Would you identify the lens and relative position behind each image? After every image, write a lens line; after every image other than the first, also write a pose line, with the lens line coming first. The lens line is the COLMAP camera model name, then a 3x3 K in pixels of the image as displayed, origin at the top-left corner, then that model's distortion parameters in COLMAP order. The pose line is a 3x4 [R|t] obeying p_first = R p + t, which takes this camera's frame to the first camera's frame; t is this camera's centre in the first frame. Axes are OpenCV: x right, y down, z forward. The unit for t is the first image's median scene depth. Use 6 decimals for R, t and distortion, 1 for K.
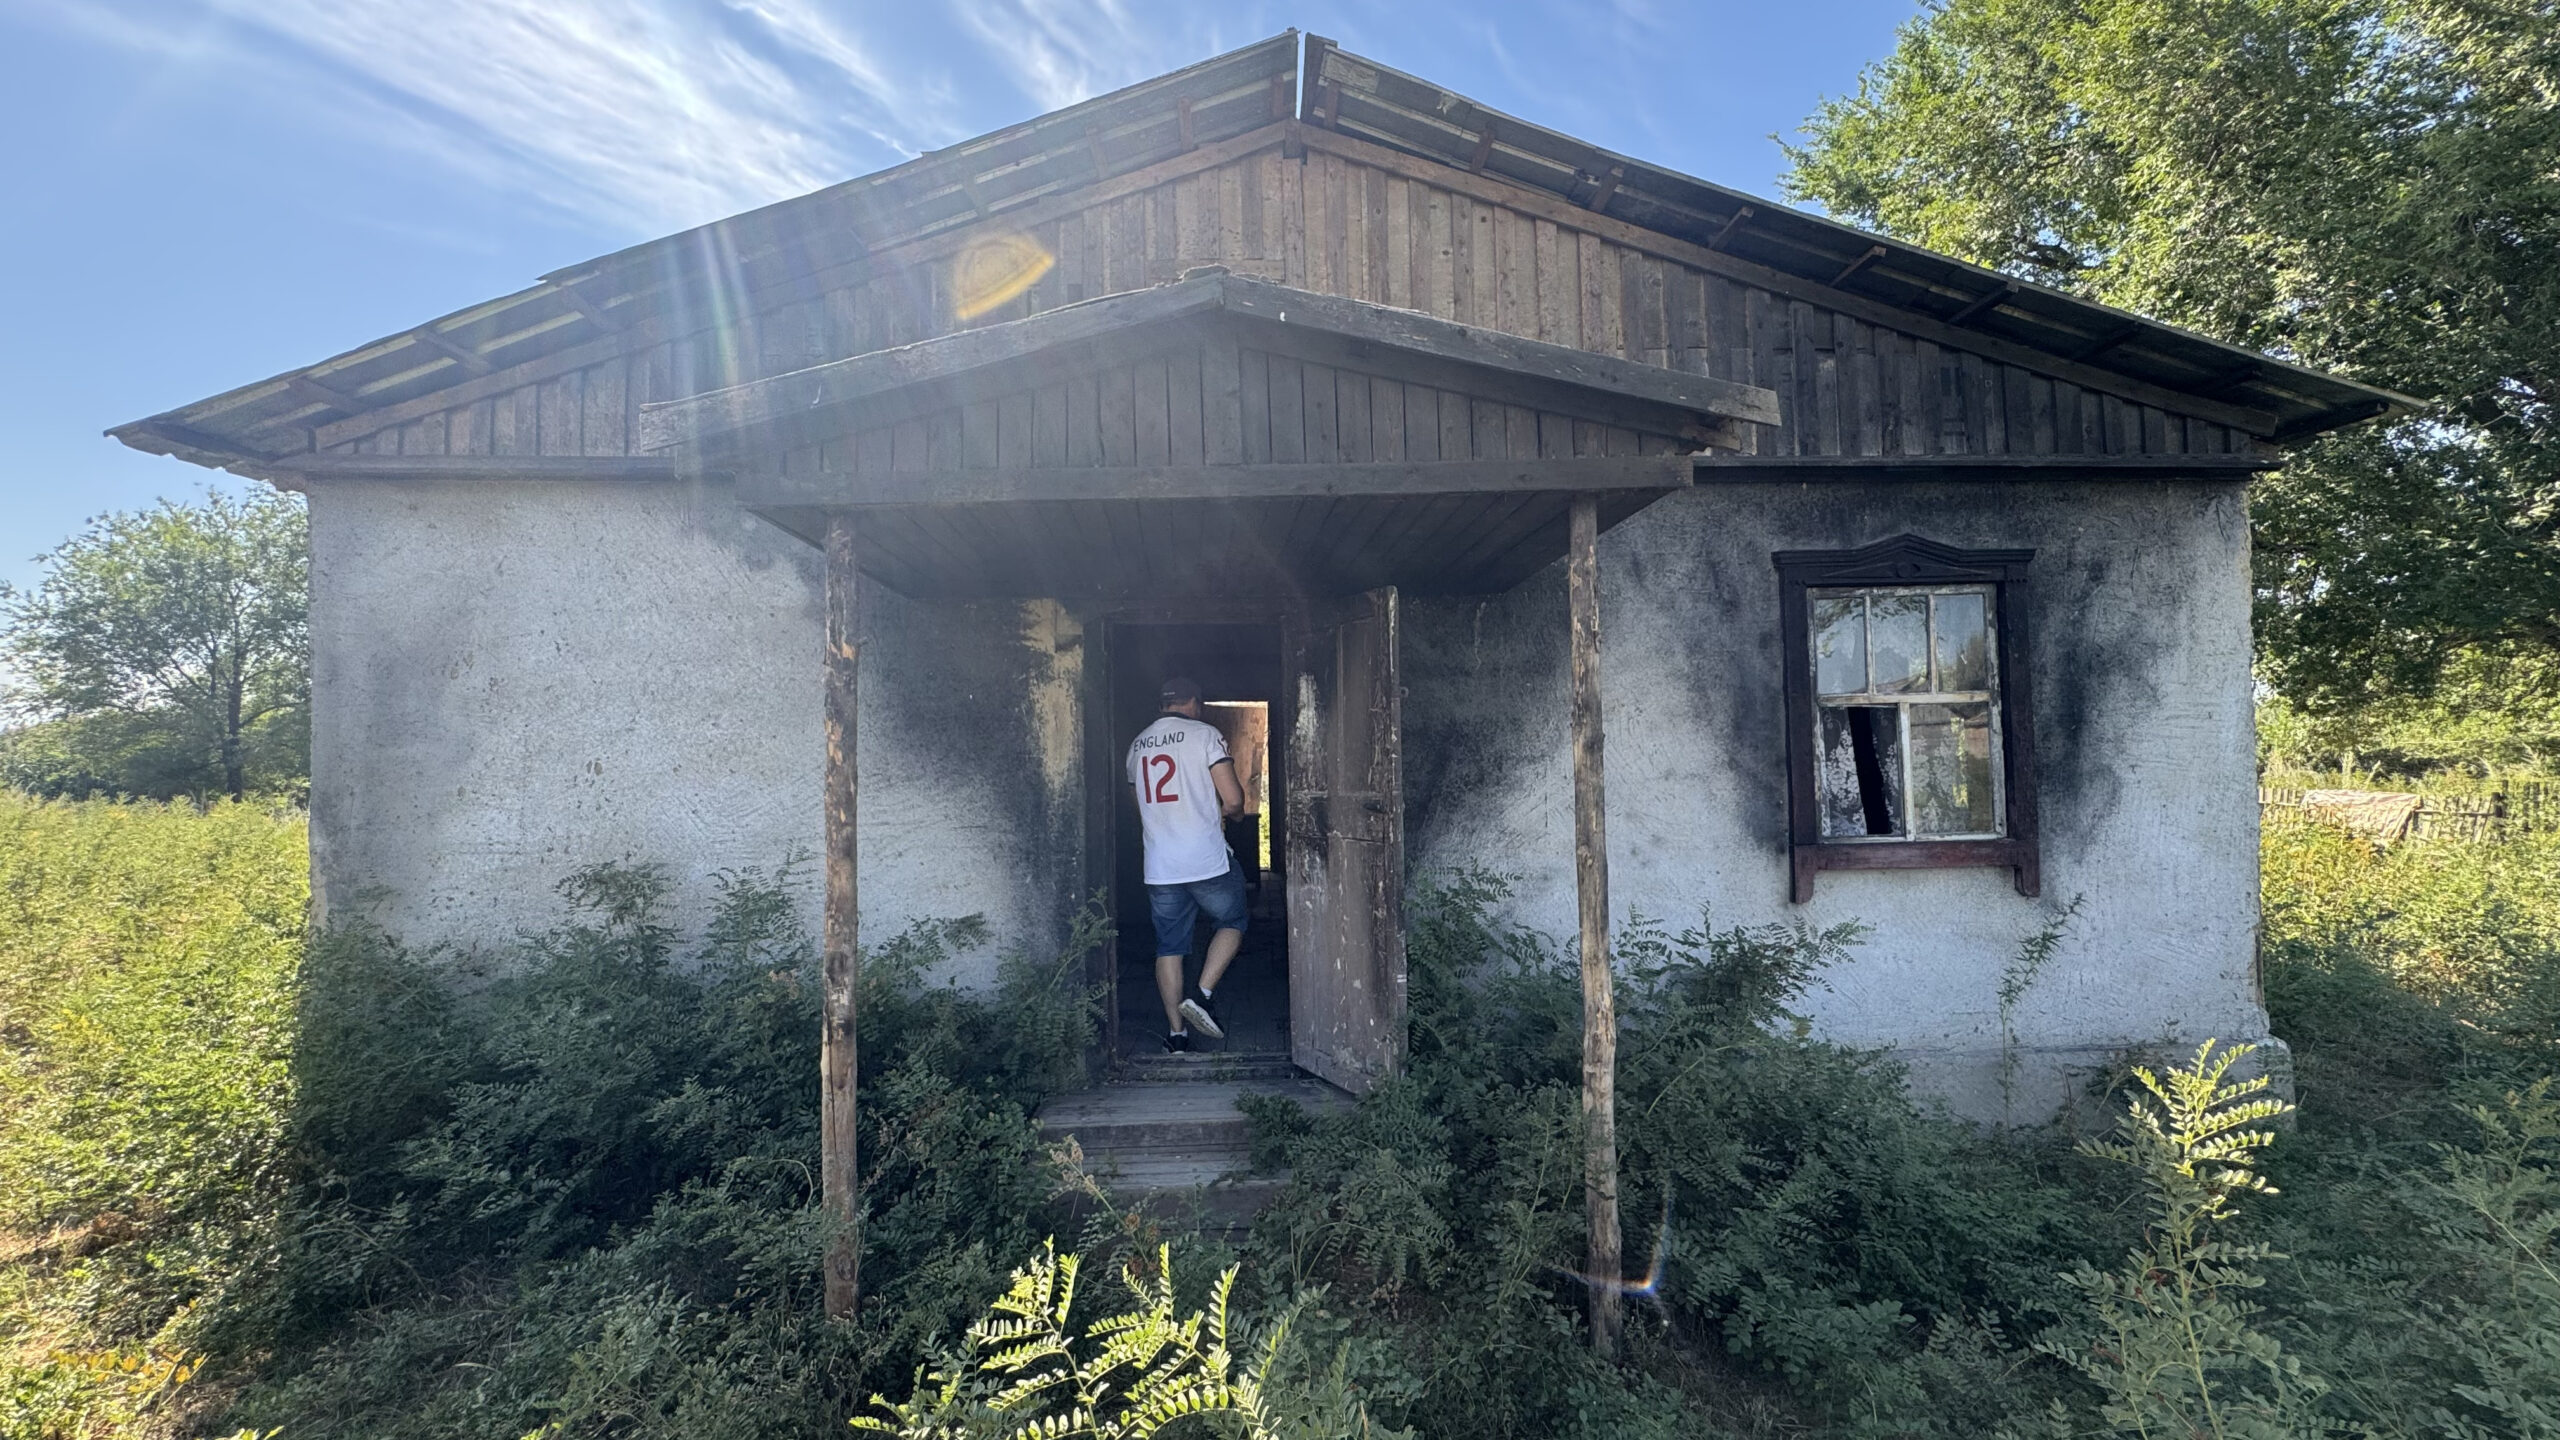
lens RADIAL K [[1025.7, 0, 1273.7], [0, 1025.7, 717.0], [0, 0, 1]] dist [-0.007201, 0.000131]
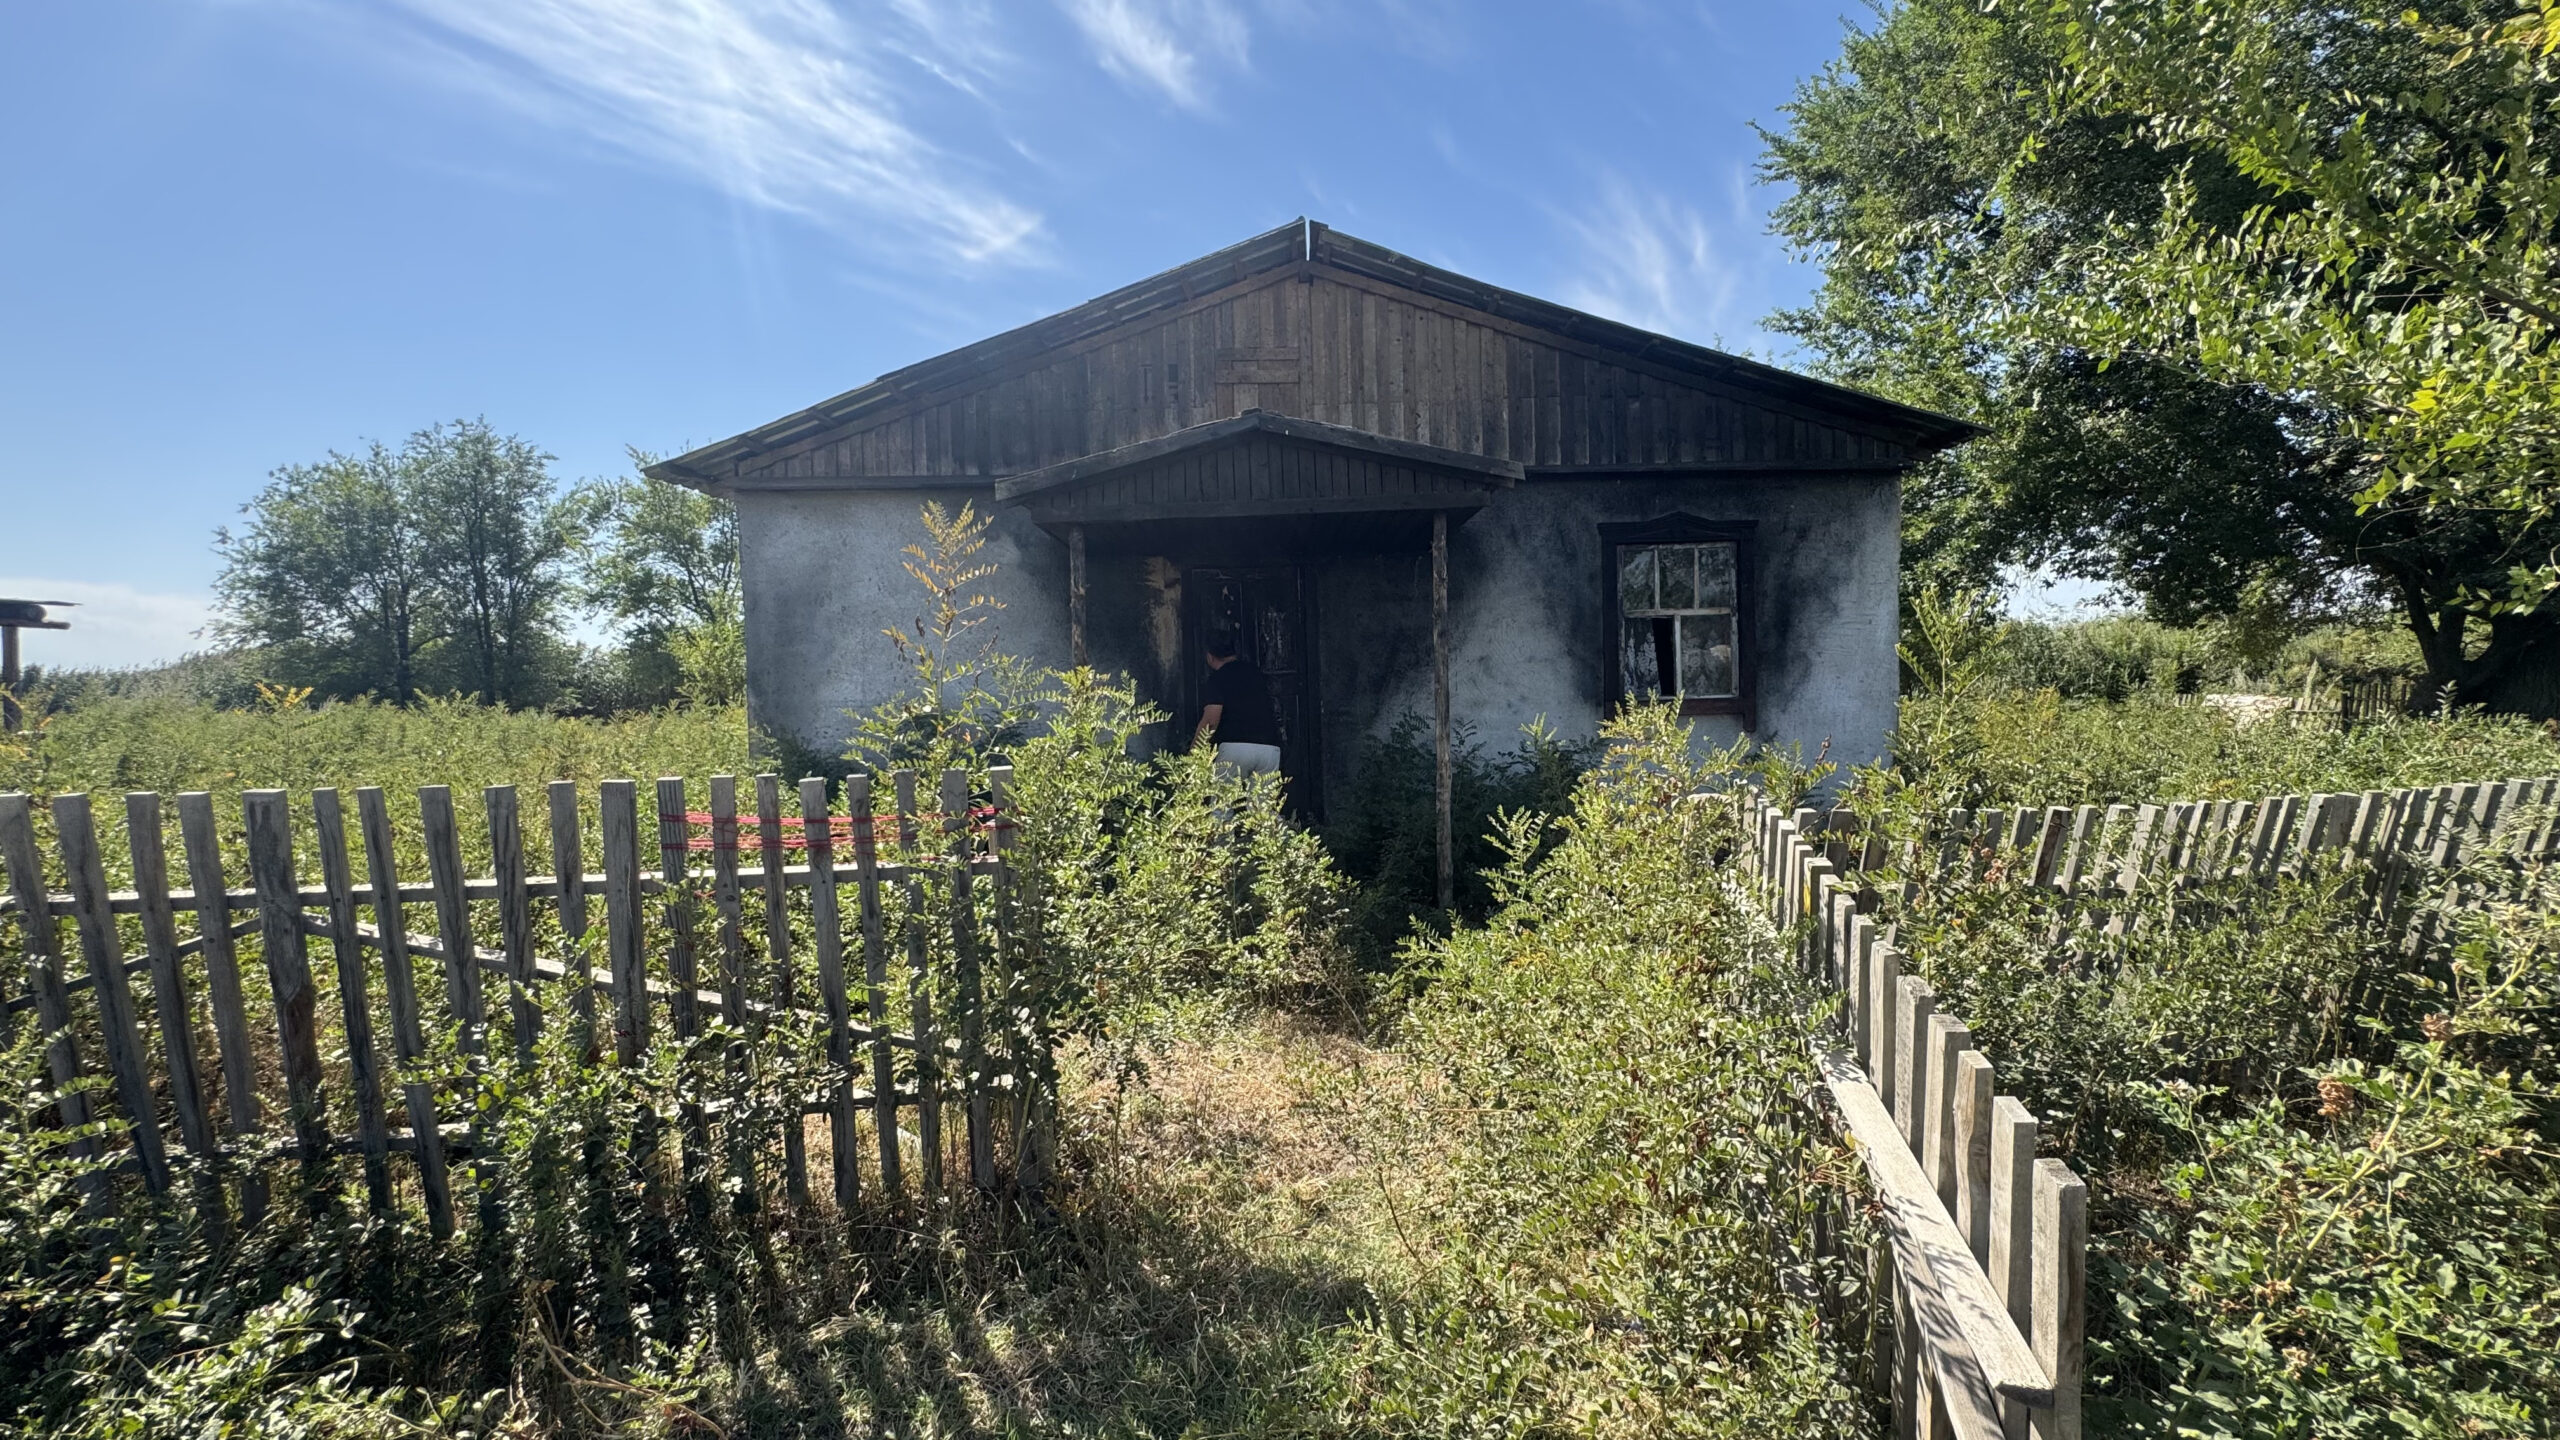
lens RADIAL K [[1025.7, 0, 1273.7], [0, 1025.7, 717.0], [0, 0, 1]] dist [-0.007201, 0.000131]
pose [[0.999015, -0.002450, -0.044307, 0.040860], [0.005591, 0.997467, 0.070907, 0.028895], [0.044021, -0.071085, 0.996498, -0.679287]]
